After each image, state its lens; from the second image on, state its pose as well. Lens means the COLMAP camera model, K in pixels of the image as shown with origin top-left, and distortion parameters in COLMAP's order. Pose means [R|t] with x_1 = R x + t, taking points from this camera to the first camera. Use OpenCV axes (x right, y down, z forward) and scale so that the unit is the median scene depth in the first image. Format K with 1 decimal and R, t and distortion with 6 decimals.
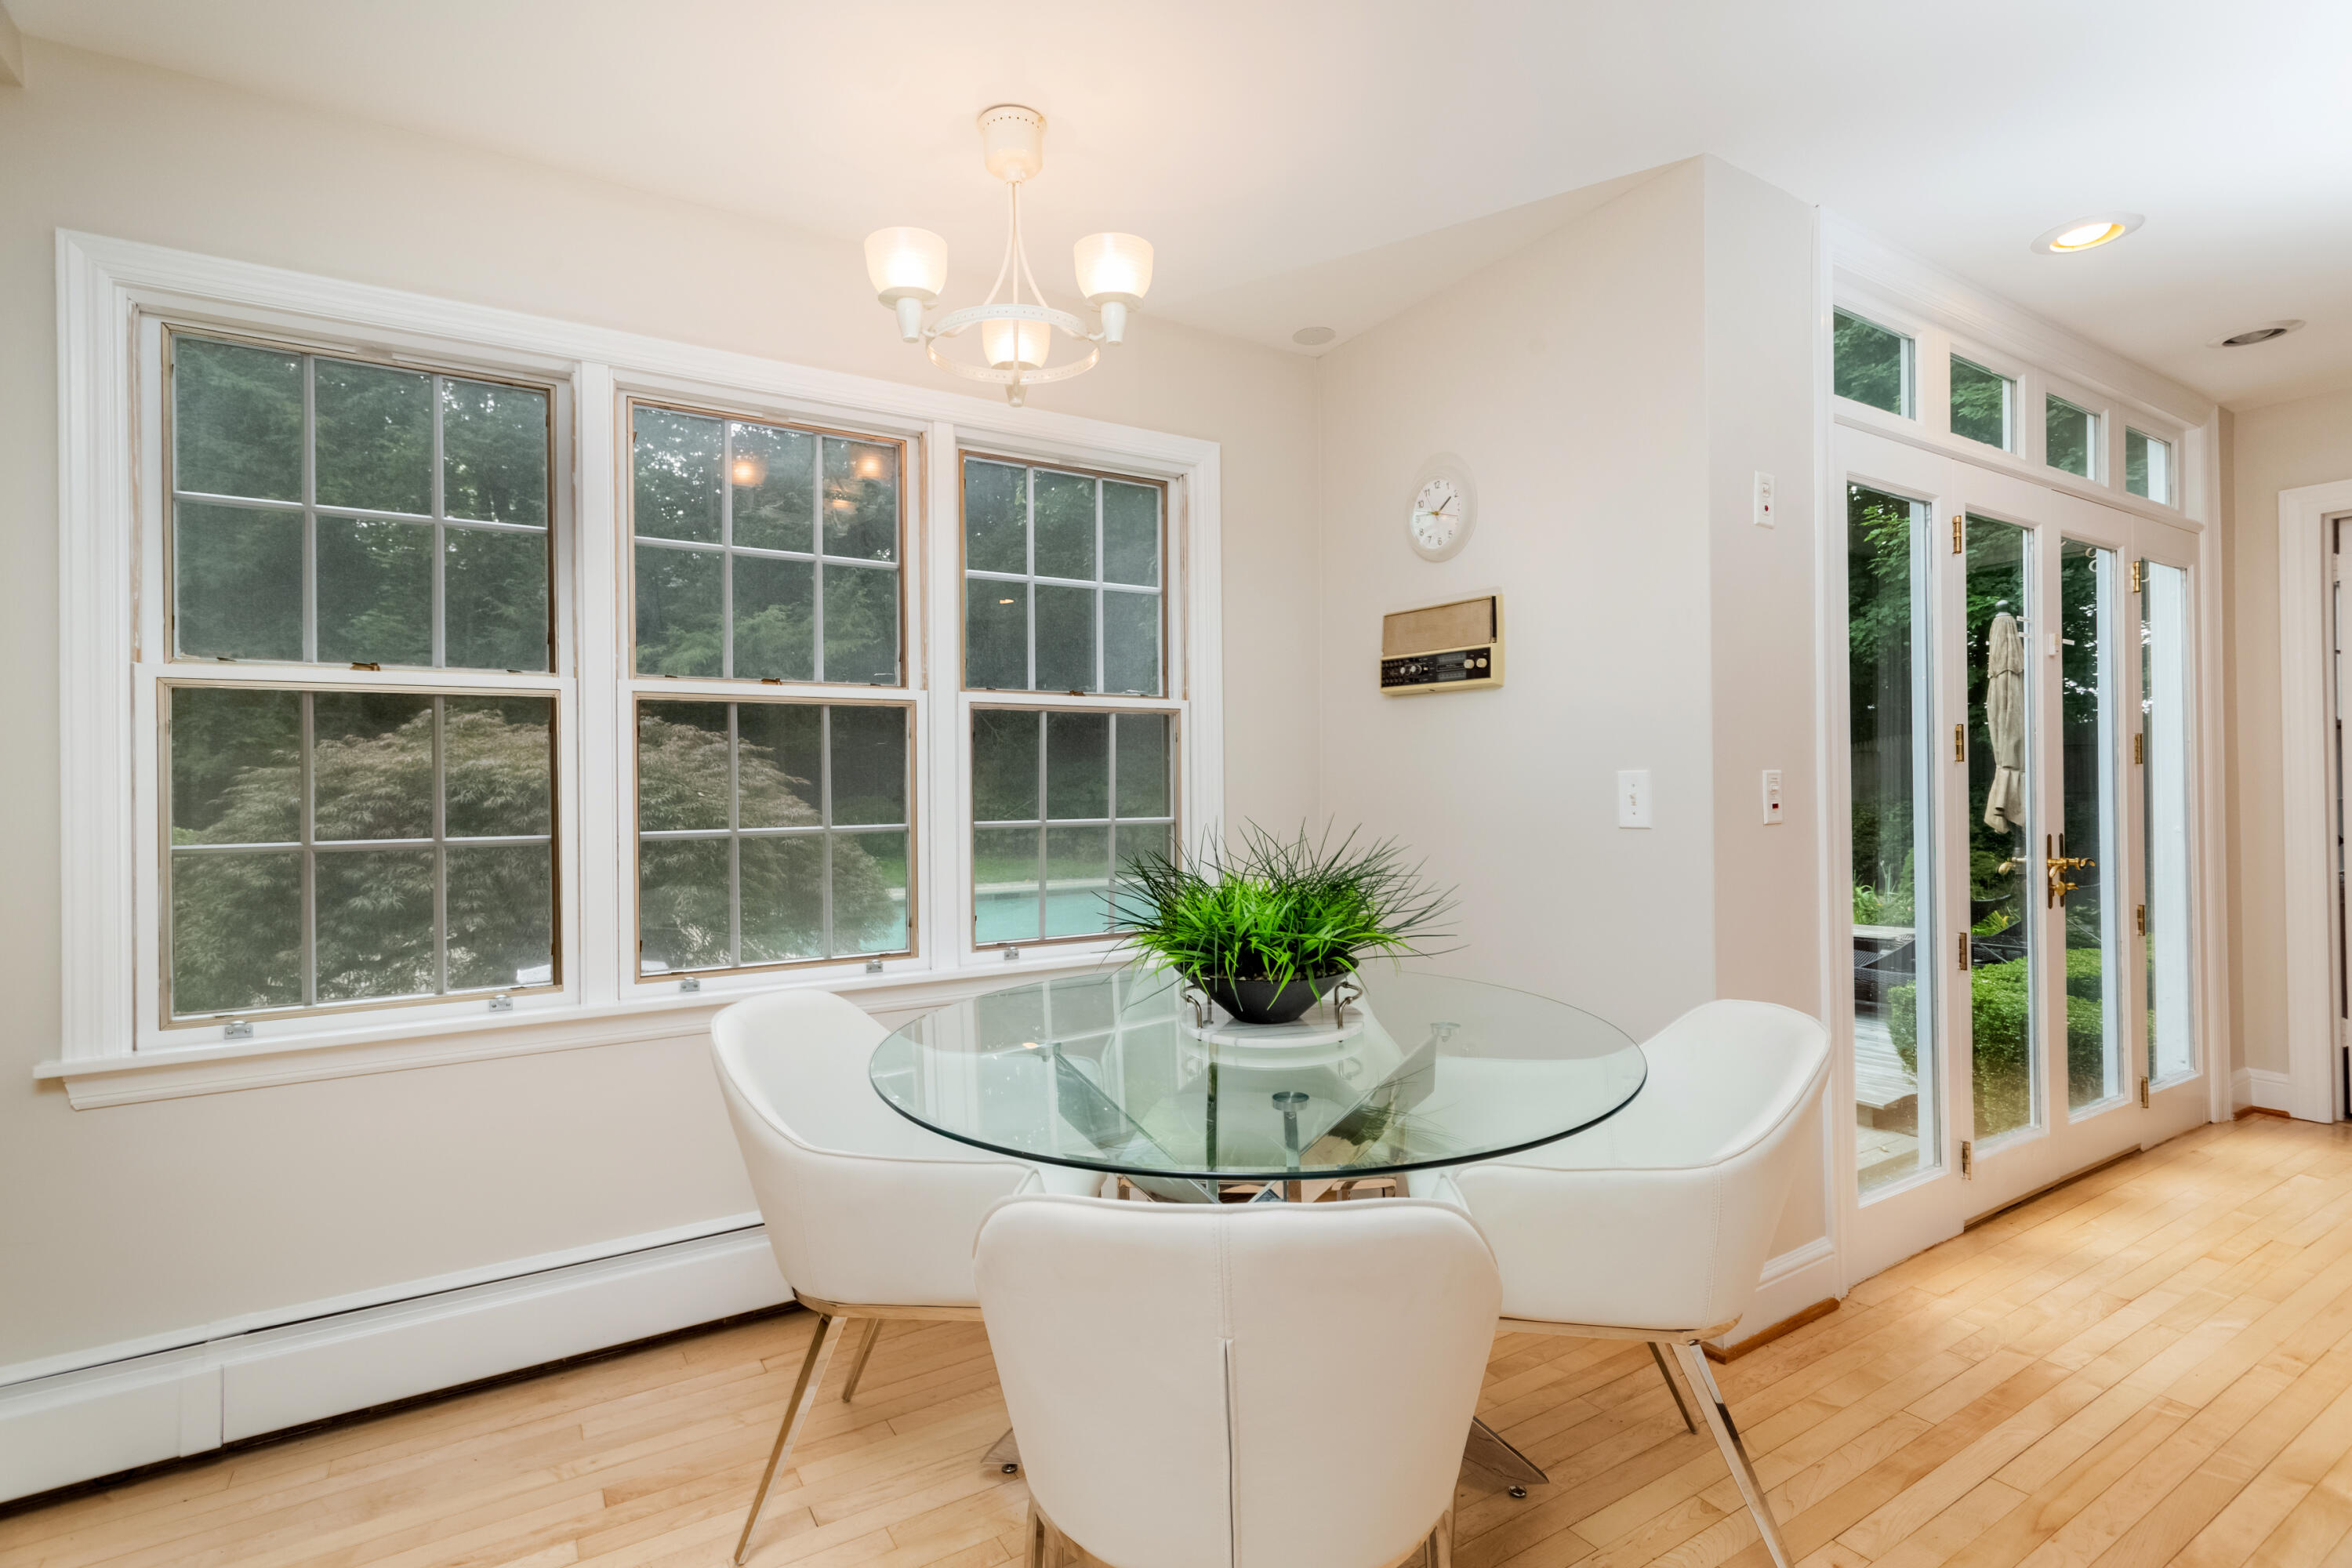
lens RADIAL K [[1114.0, 0, 1168.4], [0, 1114.0, 784.6], [0, 0, 1]] dist [0.001919, 0.000897]
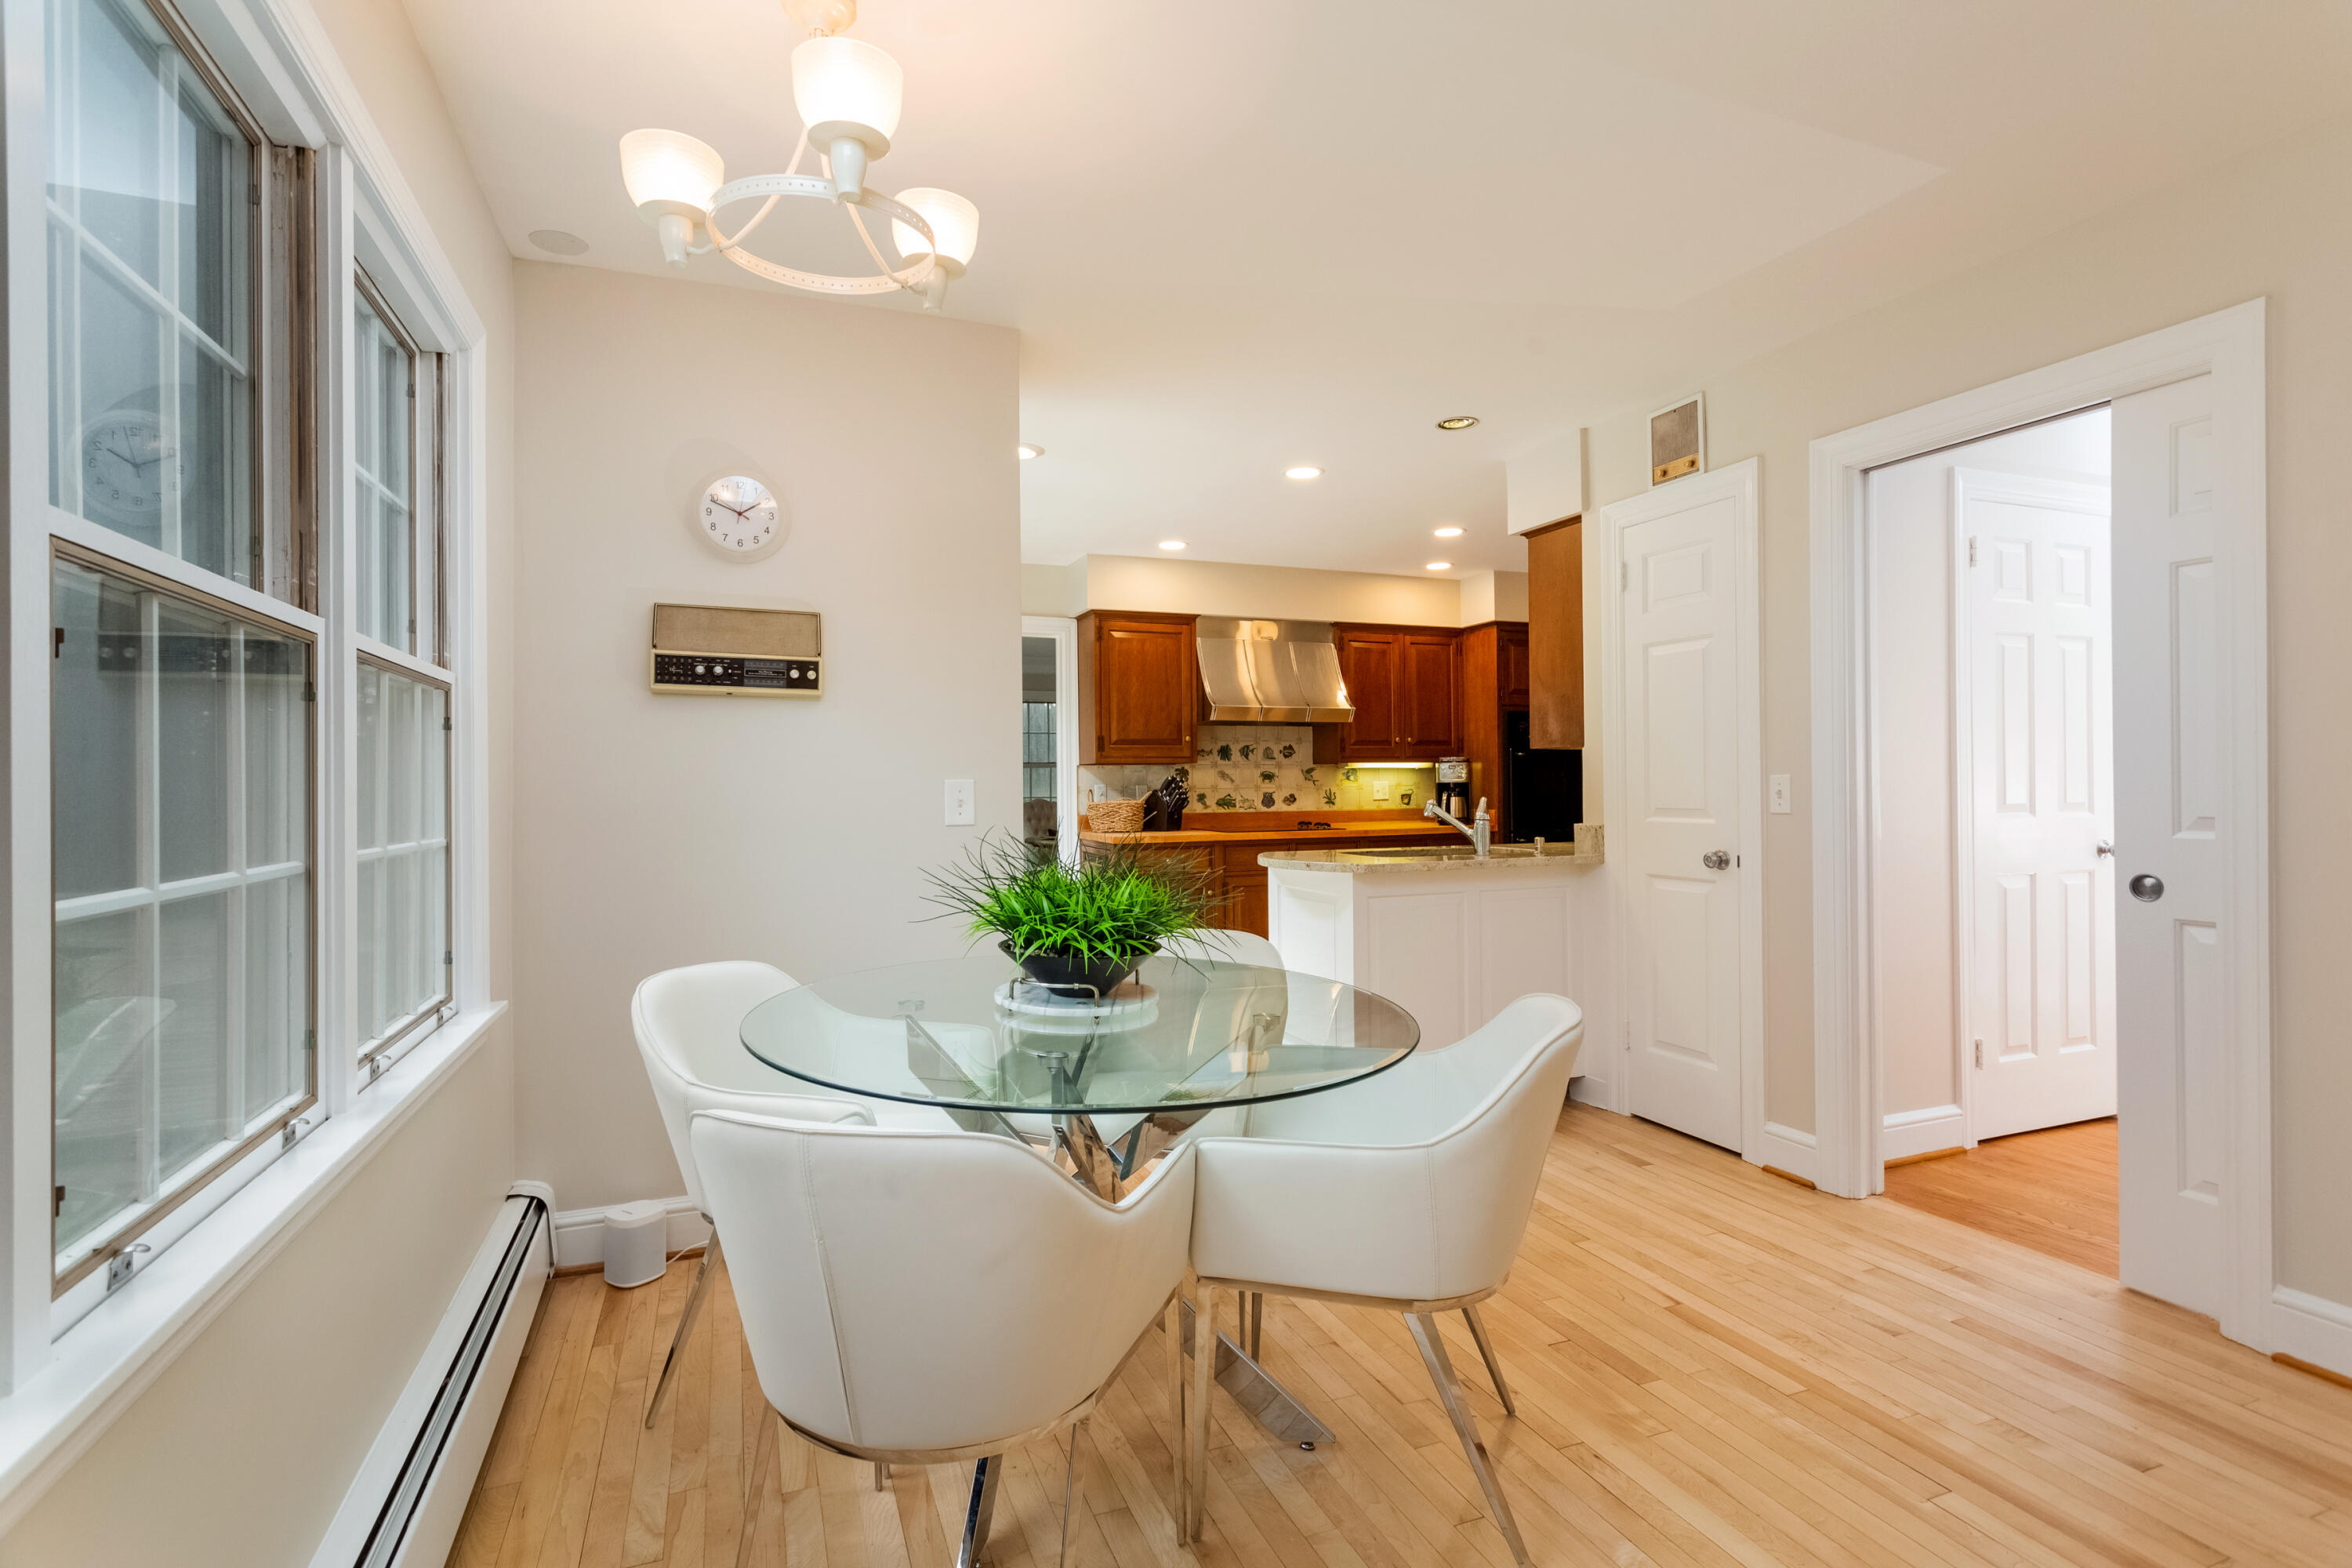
lens RADIAL K [[1114.0, 0, 1167.5], [0, 1114.0, 777.6], [0, 0, 1]] dist [0.001919, 0.000897]
pose [[0.184053, 0.008523, 0.982879, -0.671548], [0.005975, 0.999934, -0.009790, -0.000408], [-0.982898, 0.007675, 0.183990, 0.469185]]
